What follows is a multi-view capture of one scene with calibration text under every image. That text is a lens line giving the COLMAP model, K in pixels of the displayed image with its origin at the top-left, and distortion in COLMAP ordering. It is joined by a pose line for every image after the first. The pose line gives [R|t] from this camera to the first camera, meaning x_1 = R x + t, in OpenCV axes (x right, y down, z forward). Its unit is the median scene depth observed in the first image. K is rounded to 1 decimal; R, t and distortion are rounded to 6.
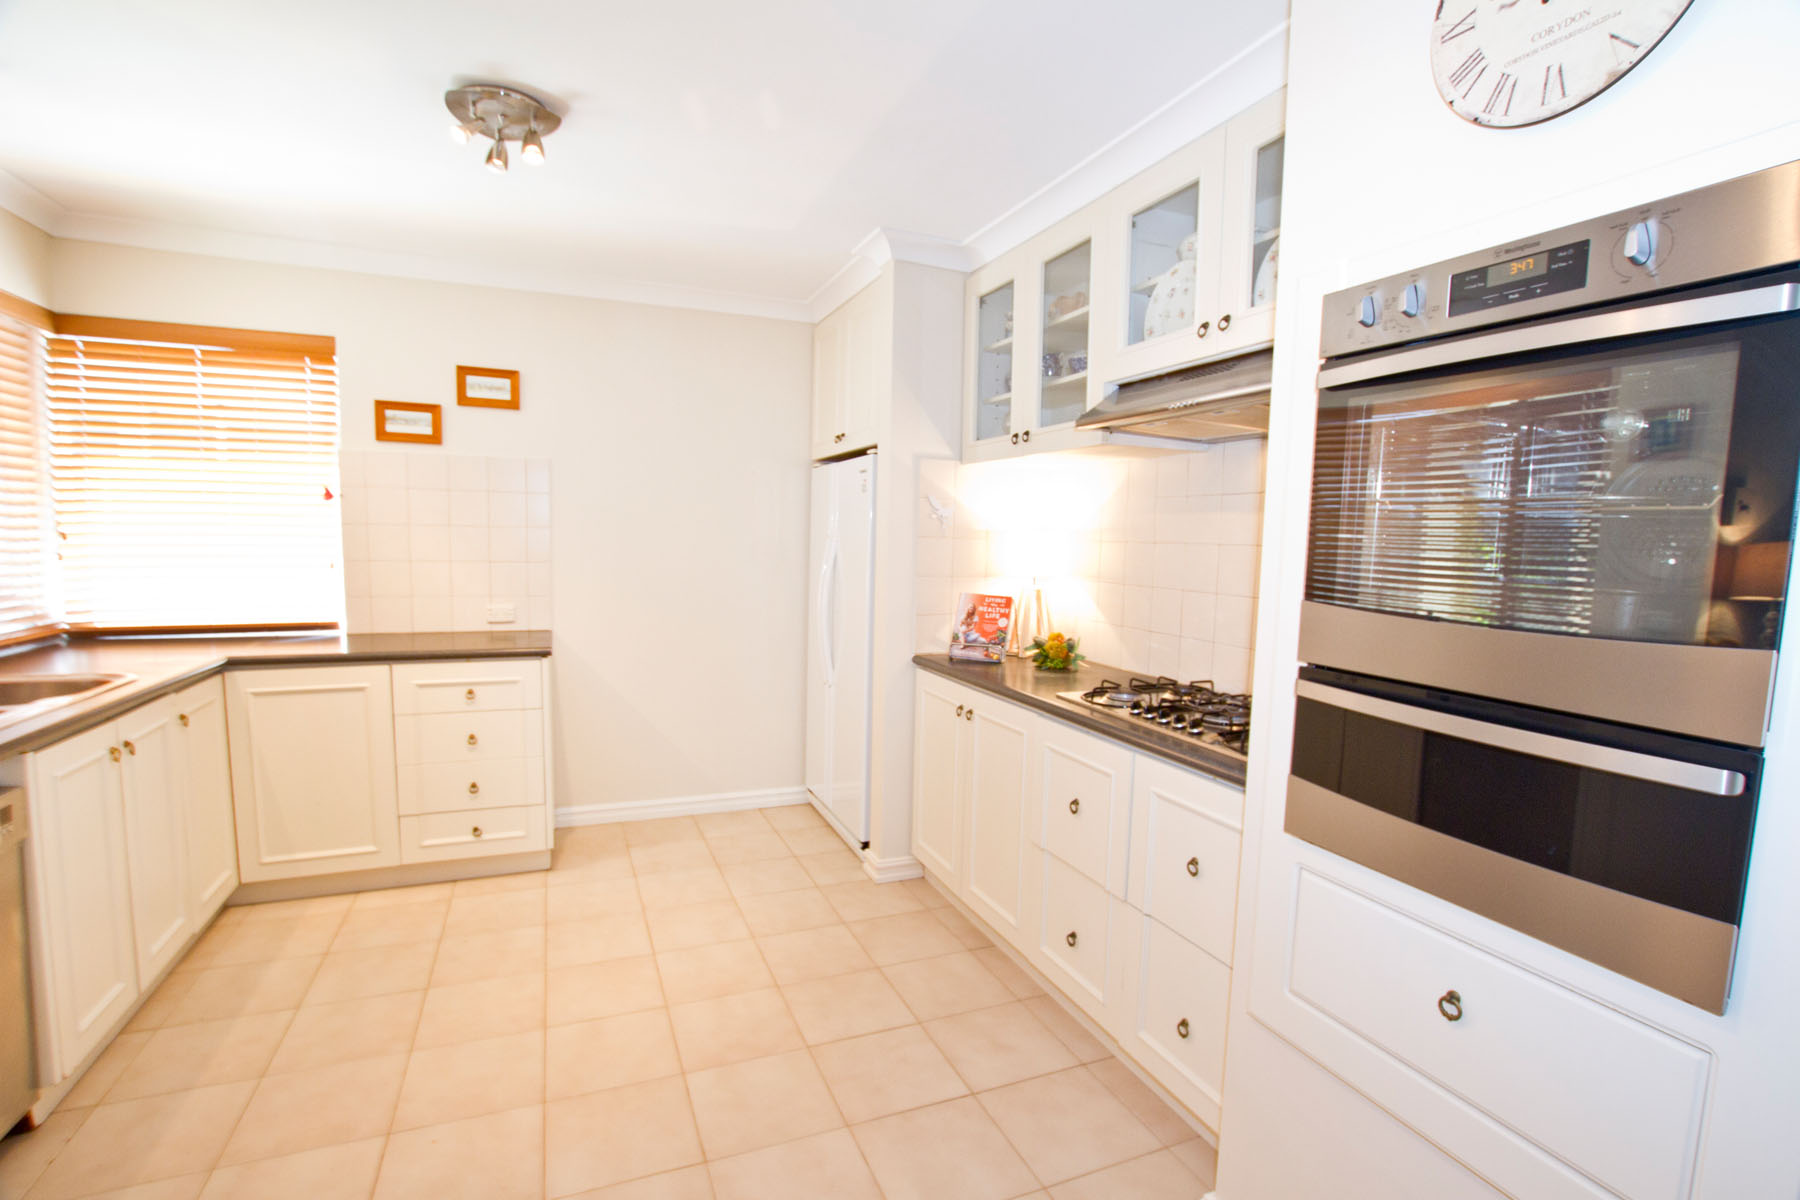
lens RADIAL K [[834.1, 0, 909.9], [0, 834.1, 617.3], [0, 0, 1]] dist [-0.034971, 0.004749]
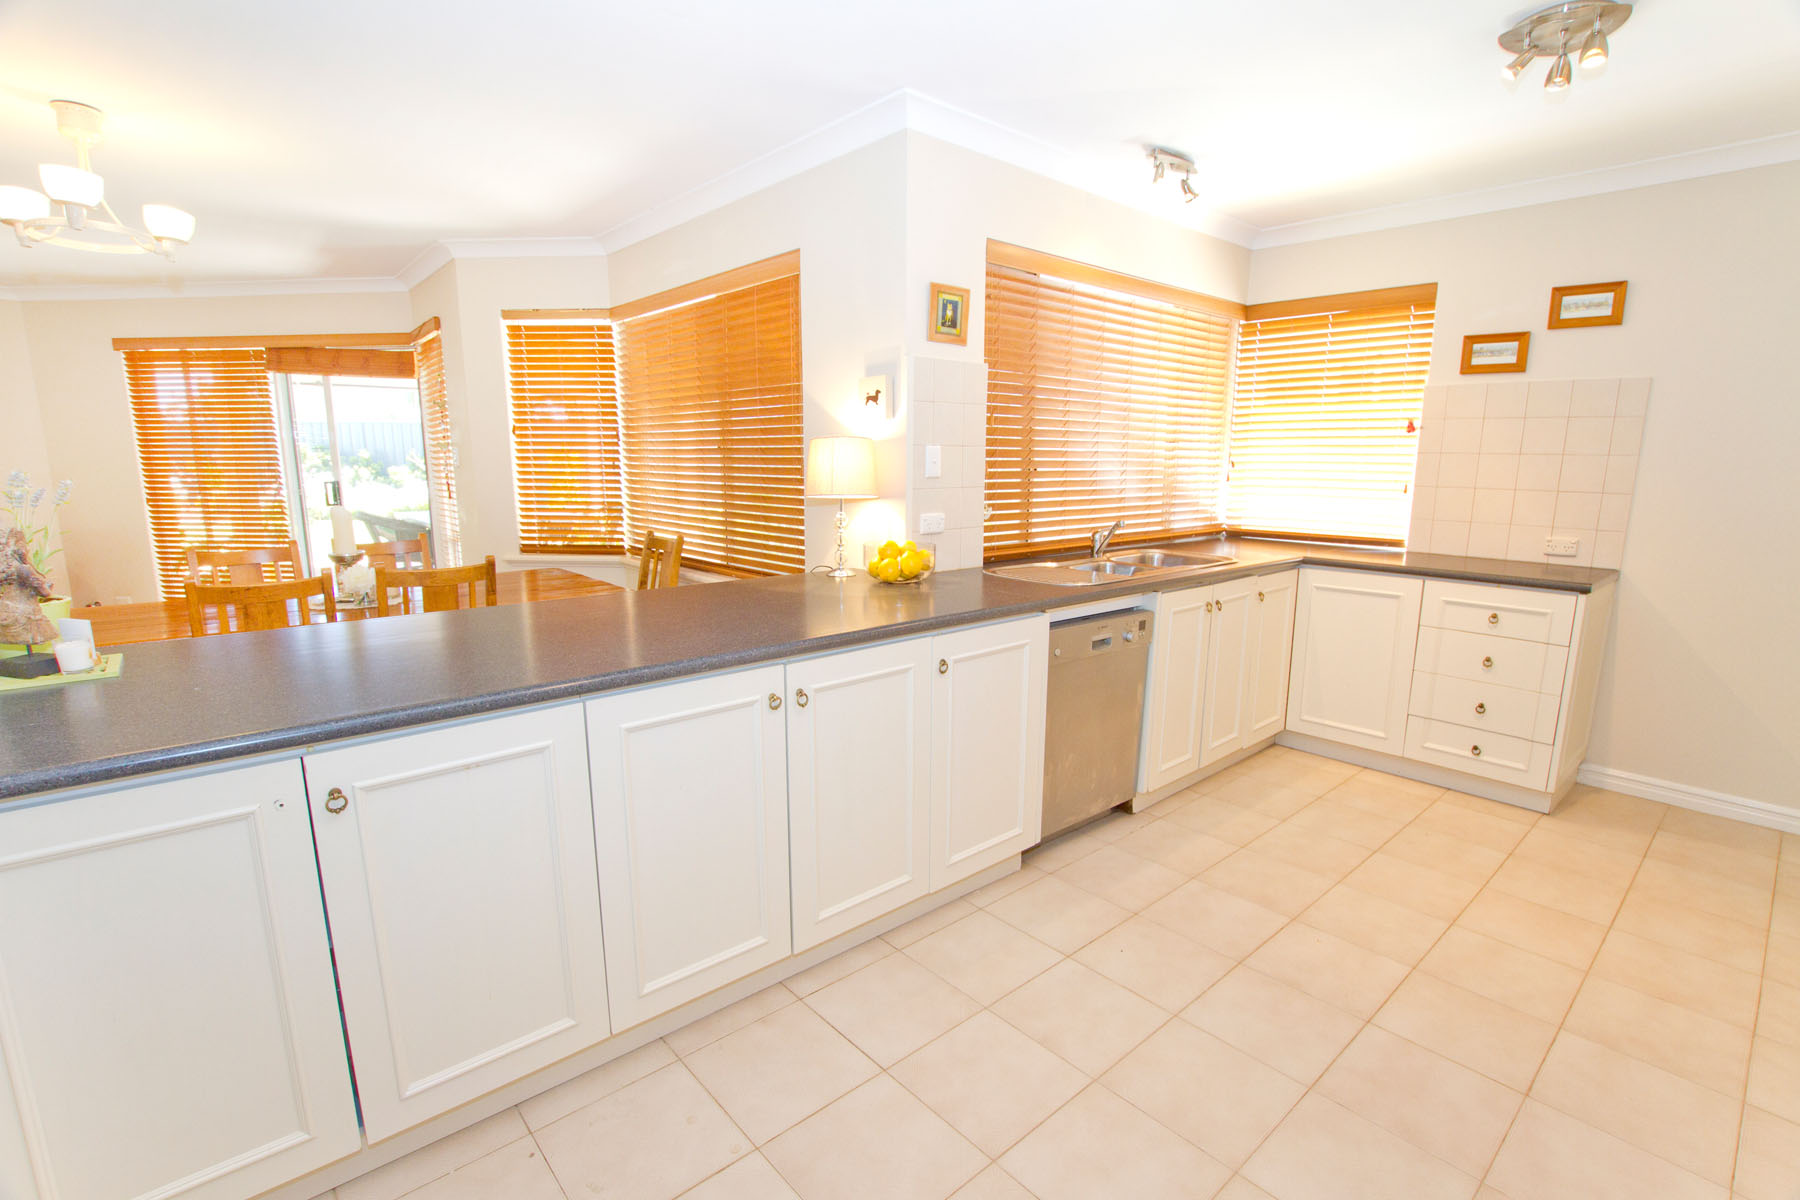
lens RADIAL K [[834.1, 0, 895.0], [0, 834.1, 606.7], [0, 0, 1]] dist [-0.034971, 0.004749]
pose [[0.310722, 0.151359, -0.938372, 0.189067], [-0.091175, 0.987434, 0.129082, 0.015169], [0.946118, 0.045447, 0.320618, -0.031586]]
